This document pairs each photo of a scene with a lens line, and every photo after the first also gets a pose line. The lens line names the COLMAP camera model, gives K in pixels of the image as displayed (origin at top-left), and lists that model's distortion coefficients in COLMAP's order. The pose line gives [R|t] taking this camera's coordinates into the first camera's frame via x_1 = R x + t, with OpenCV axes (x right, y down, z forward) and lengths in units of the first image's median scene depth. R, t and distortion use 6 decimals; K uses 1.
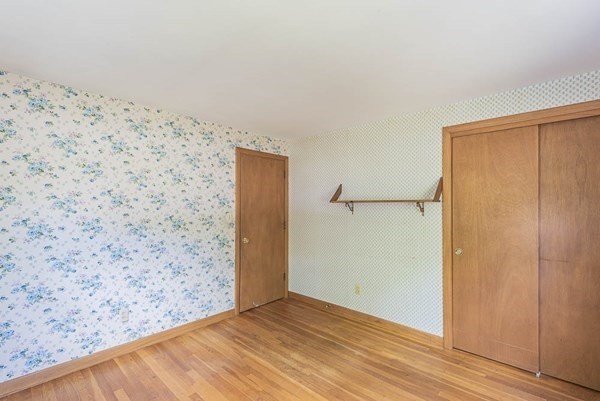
lens RADIAL K [[270.5, 0, 301.1], [0, 270.5, 205.9], [0, 0, 1]] dist [0.014174, -0.010158]
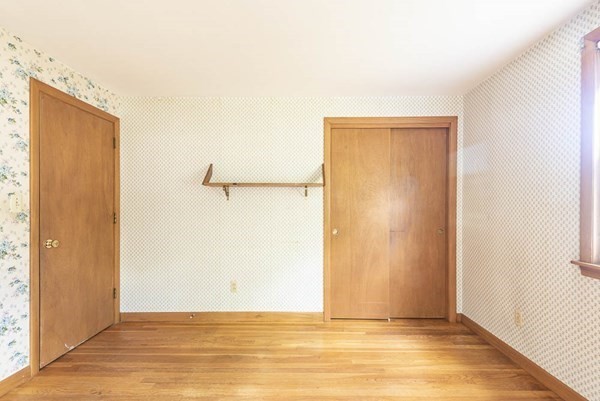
lens RADIAL K [[270.5, 0, 304.3], [0, 270.5, 207.9], [0, 0, 1]] dist [0.014174, -0.010158]
pose [[0.737235, -0.007418, 0.675596, -0.243696], [-0.002413, 0.999904, 0.013612, 0.051247], [-0.675633, -0.011666, 0.737146, 0.245111]]
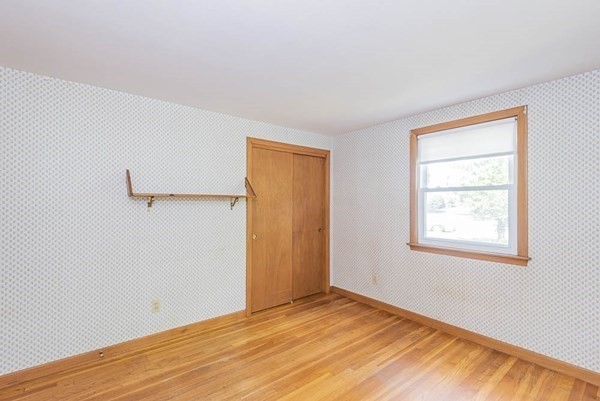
lens RADIAL K [[270.5, 0, 299.9], [0, 270.5, 201.4], [0, 0, 1]] dist [0.014174, -0.010158]
pose [[0.147800, 0.002000, 0.989015, -0.604066], [-0.004588, 0.999989, -0.001337, 0.002274], [-0.989007, -0.004340, 0.147807, 0.549034]]
